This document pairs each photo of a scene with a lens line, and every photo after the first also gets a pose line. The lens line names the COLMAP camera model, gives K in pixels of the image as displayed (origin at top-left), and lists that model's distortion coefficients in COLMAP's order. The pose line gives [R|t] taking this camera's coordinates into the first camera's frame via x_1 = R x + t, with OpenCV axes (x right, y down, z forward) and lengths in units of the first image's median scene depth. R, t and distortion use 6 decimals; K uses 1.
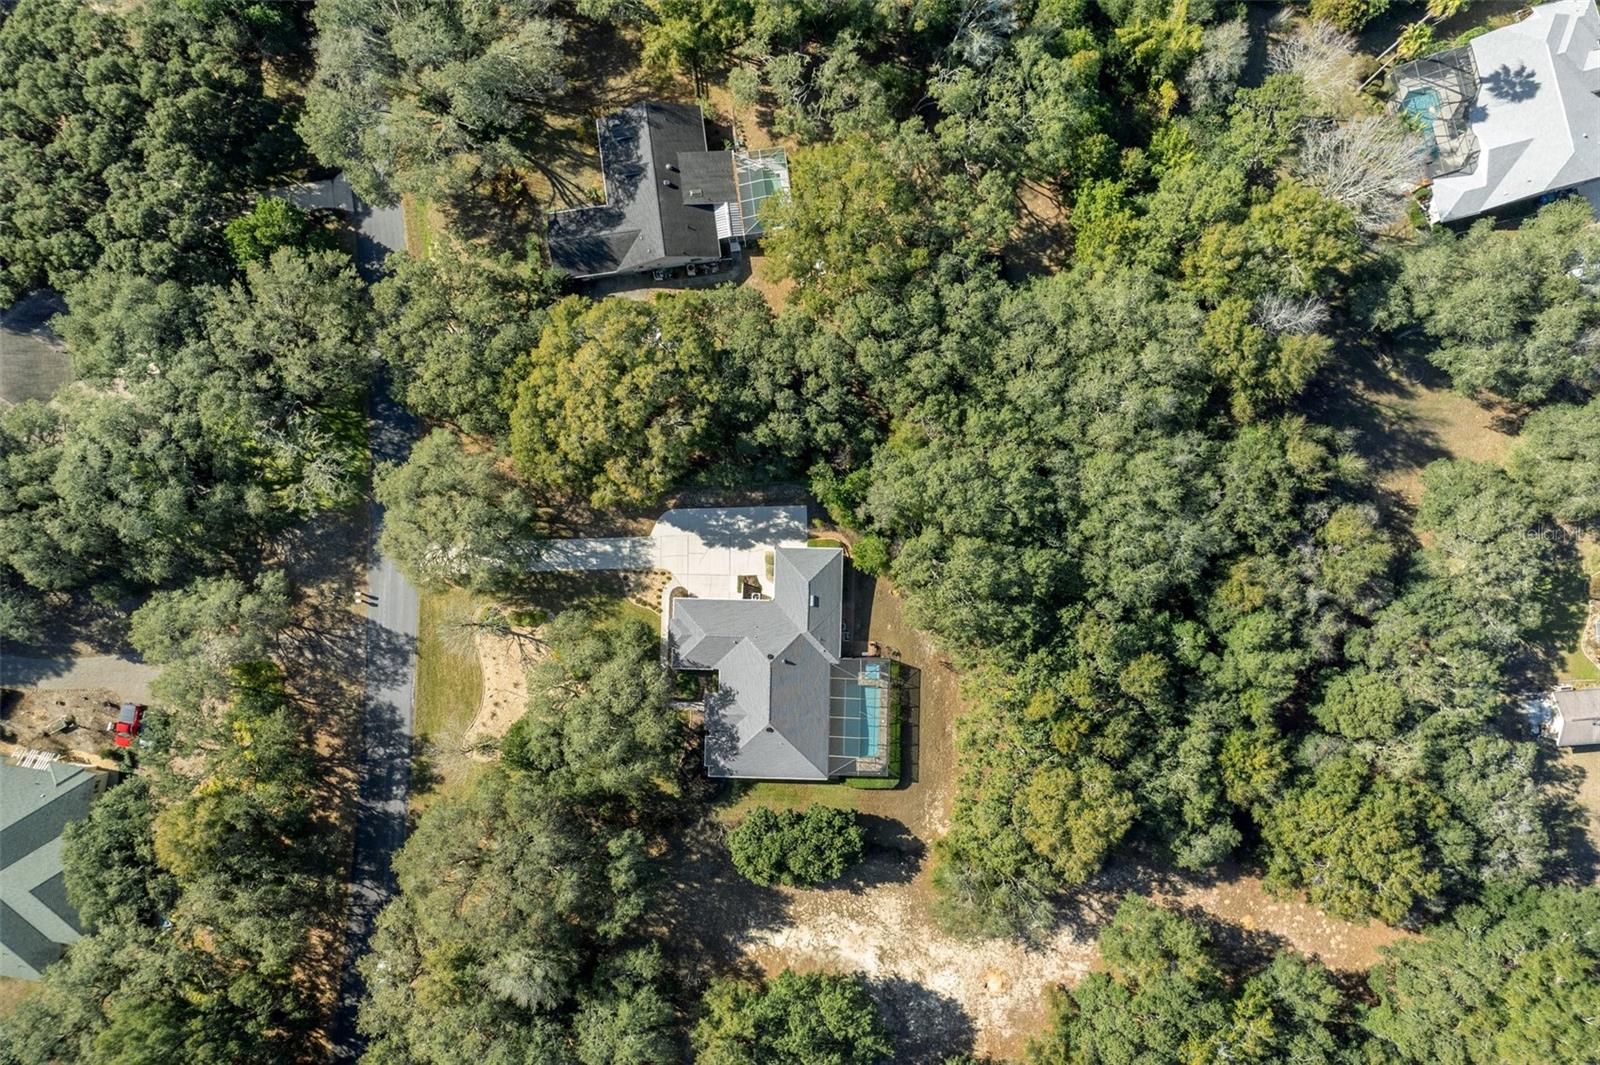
lens RADIAL K [[1029.7, 0, 801.7], [0, 1029.7, 535.1], [0, 0, 1]] dist [-0.029027, -0.001290]
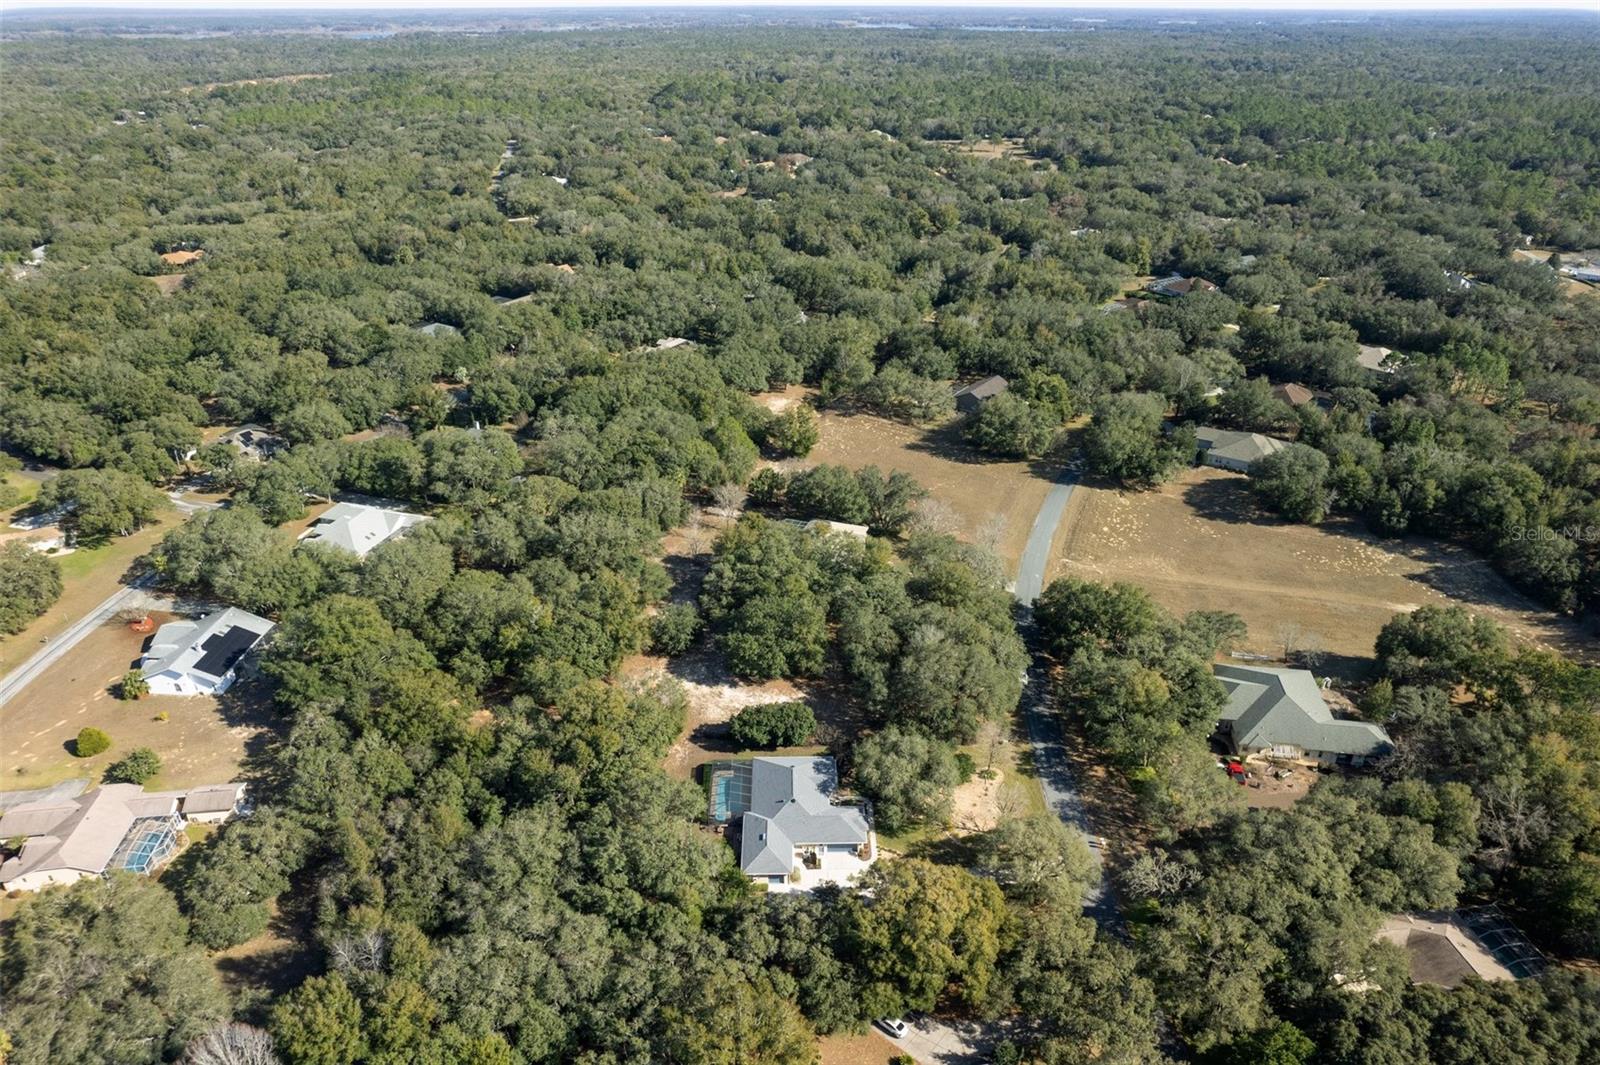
lens RADIAL K [[1029.7, 0, 799.1], [0, 1029.7, 532.6], [0, 0, 1]] dist [-0.029027, -0.001290]
pose [[-0.999357, 0.020818, -0.029177, -0.004762], [-0.035583, -0.478533, 0.877348, -0.899902], [0.004303, 0.877823, 0.478966, -0.000967]]
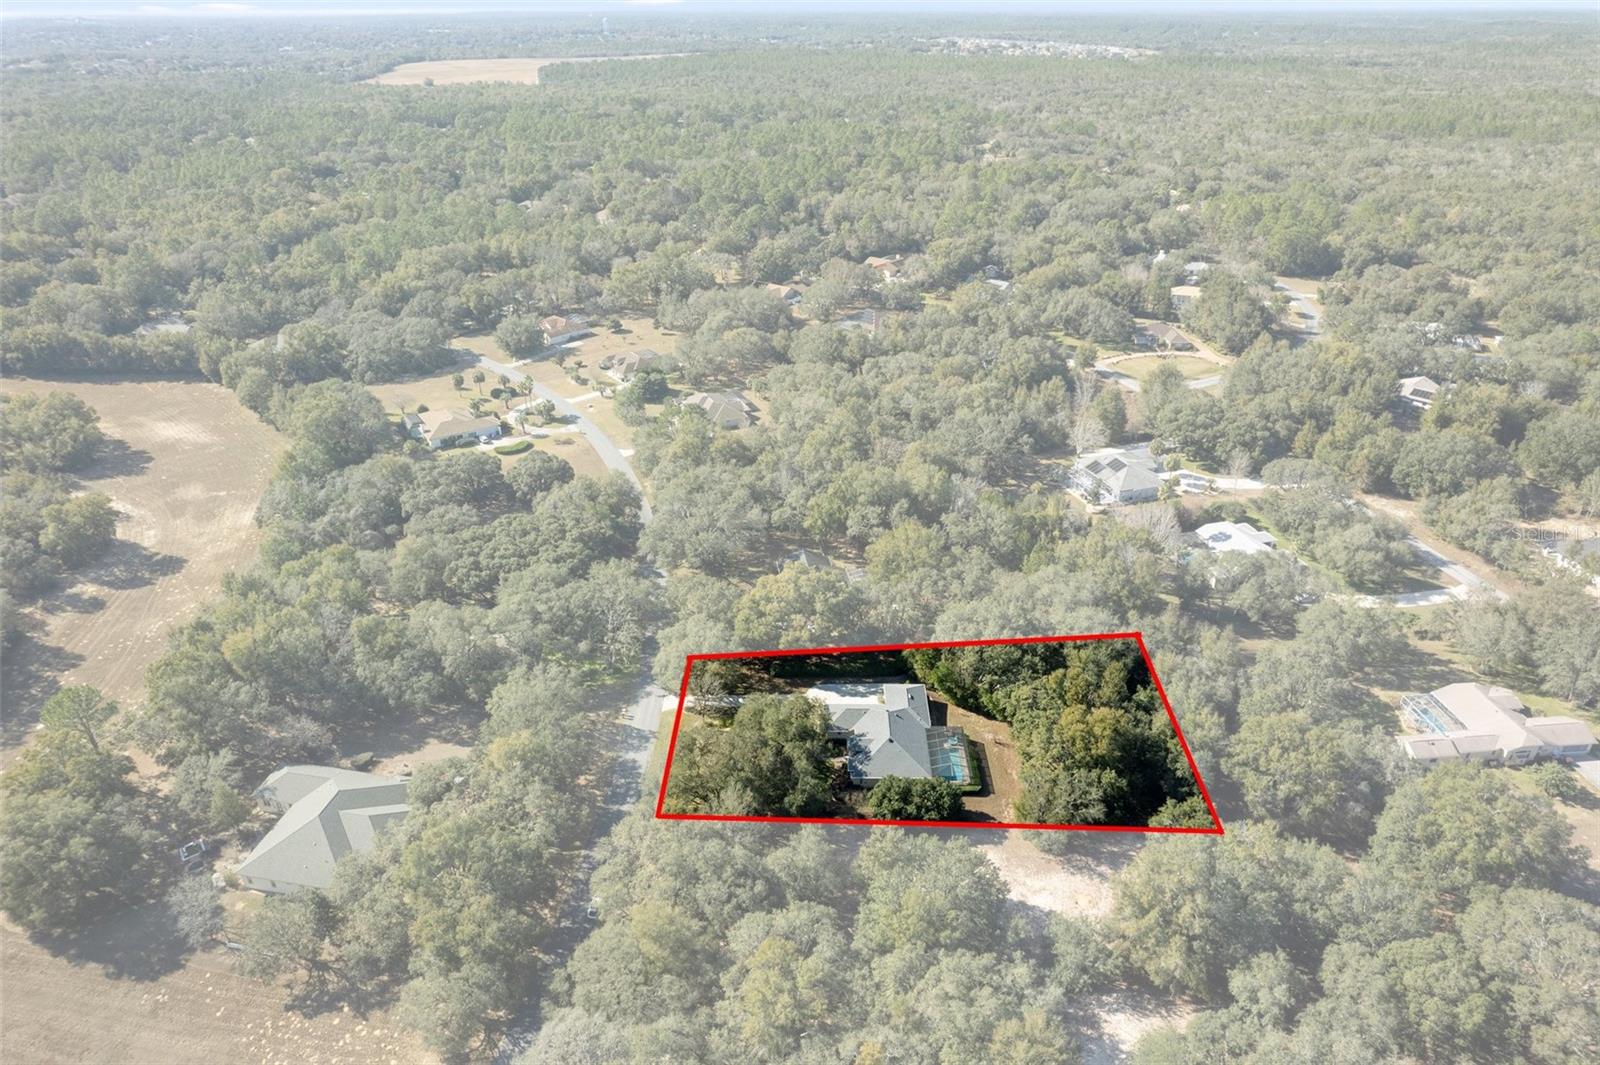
lens RADIAL K [[1029.7, 0, 797.8], [0, 1029.7, 532.8], [0, 0, 1]] dist [-0.029027, -0.001290]
pose [[0.999984, -0.004932, 0.002863, -0.164184], [0.004856, 0.473254, -0.880913, 1.330055], [0.002990, 0.880912, 0.473270, -0.000777]]
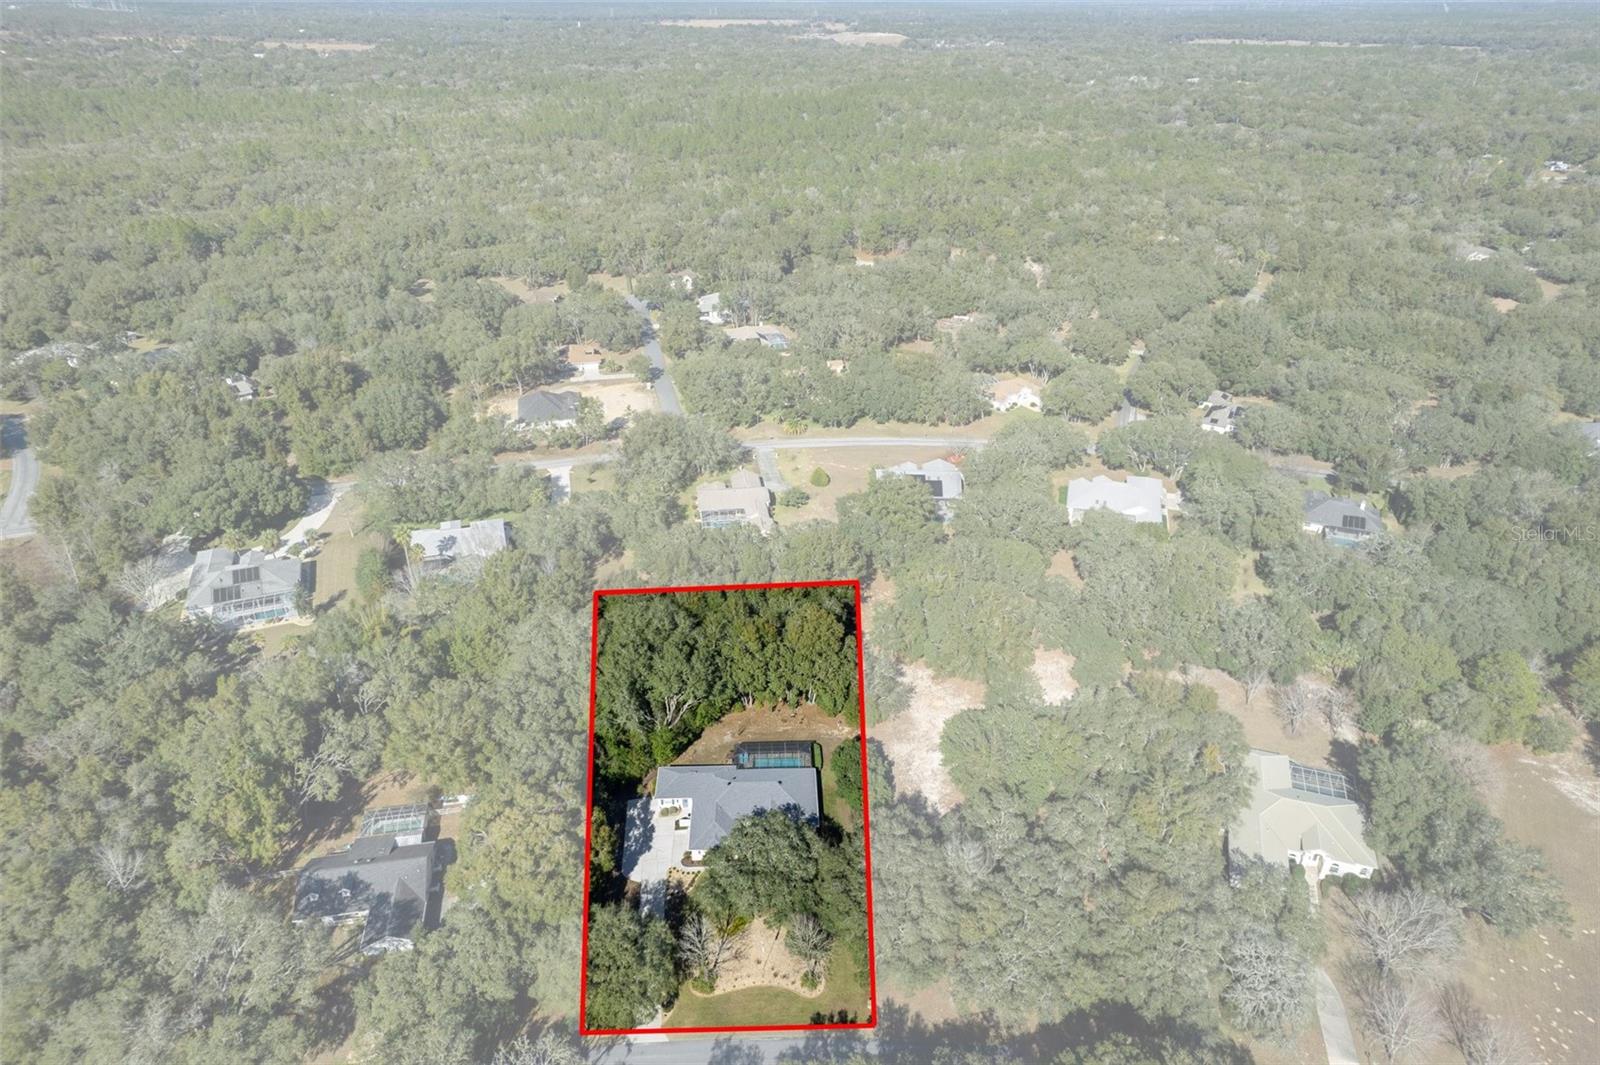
lens RADIAL K [[1029.7, 0, 799.5], [0, 1029.7, 532.3], [0, 0, 1]] dist [-0.029027, -0.001290]
pose [[-0.059224, -0.487060, 0.871358, -1.063828], [0.997808, -0.003077, 0.066098, 0.116684], [-0.029512, 0.873363, 0.486175, -0.009904]]
